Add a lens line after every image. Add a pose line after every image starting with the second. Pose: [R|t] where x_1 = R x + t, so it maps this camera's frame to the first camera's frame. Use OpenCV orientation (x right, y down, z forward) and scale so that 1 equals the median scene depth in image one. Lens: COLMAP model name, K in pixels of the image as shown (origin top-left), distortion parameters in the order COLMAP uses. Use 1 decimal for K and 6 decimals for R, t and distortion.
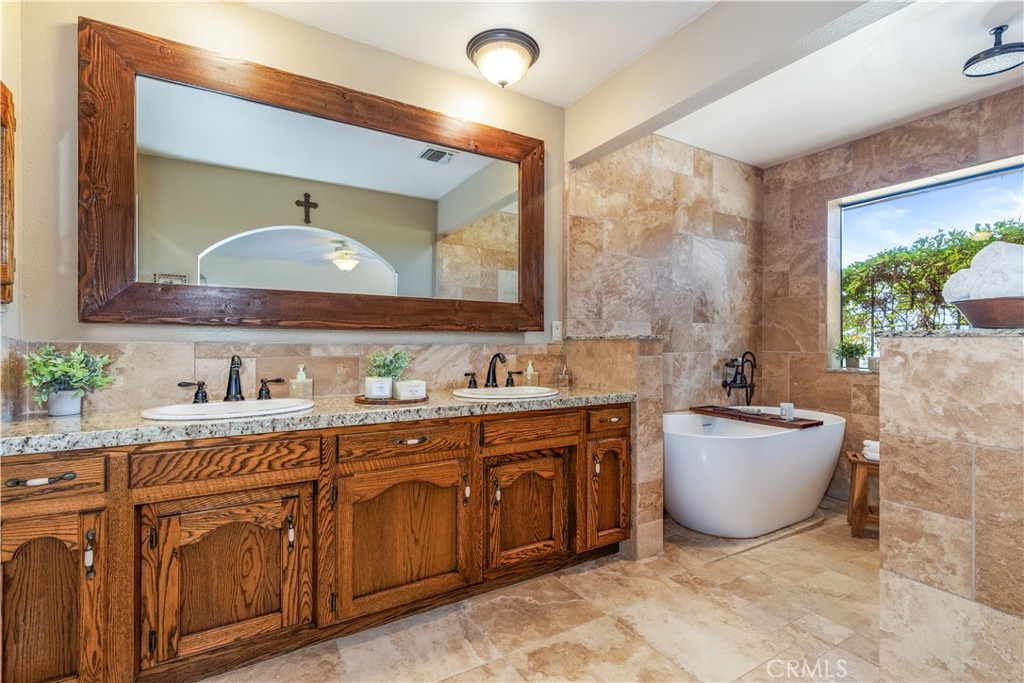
lens RADIAL K [[465.4, 0, 508.3], [0, 465.4, 342.6], [0, 0, 1]] dist [0.001863, -0.000527]
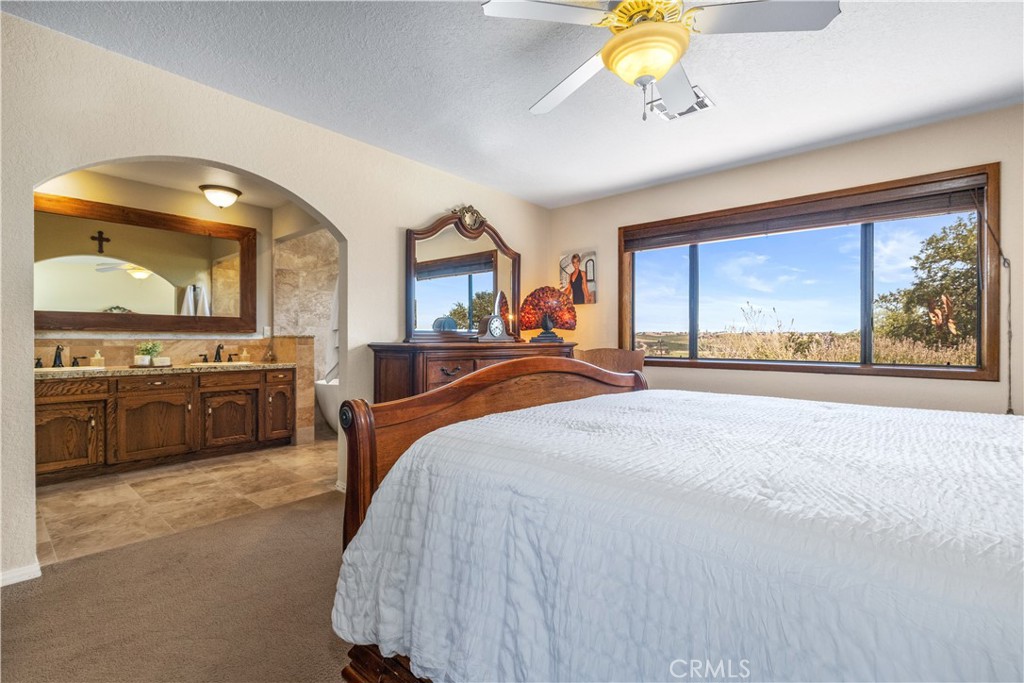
lens RADIAL K [[465.4, 0, 496.3], [0, 465.4, 341.0], [0, 0, 1]] dist [0.001863, -0.000527]
pose [[0.956785, -0.001776, 0.290792, 0.407270], [0.000261, 0.999986, 0.005248, -0.000443], [-0.290797, -0.004945, 0.956772, -0.939520]]
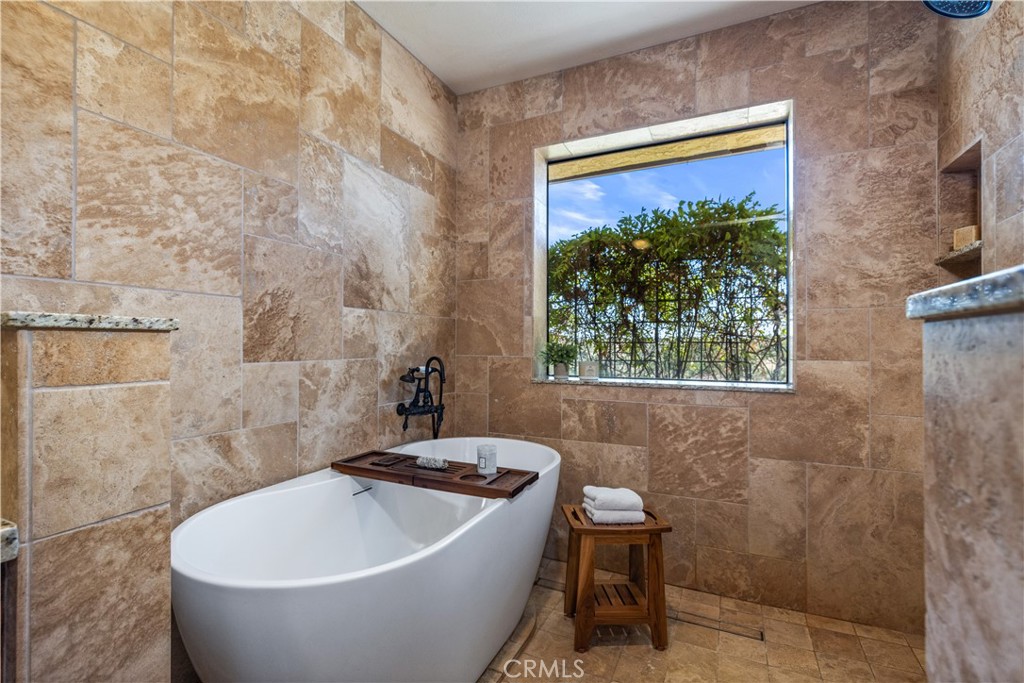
lens RADIAL K [[465.4, 0, 510.4], [0, 465.4, 342.0], [0, 0, 1]] dist [0.001863, -0.000527]
pose [[0.826286, 0.003293, 0.563242, 0.281670], [-0.001990, 0.999994, -0.002926, 0.001204], [-0.563248, 0.001297, 0.826287, 0.481668]]
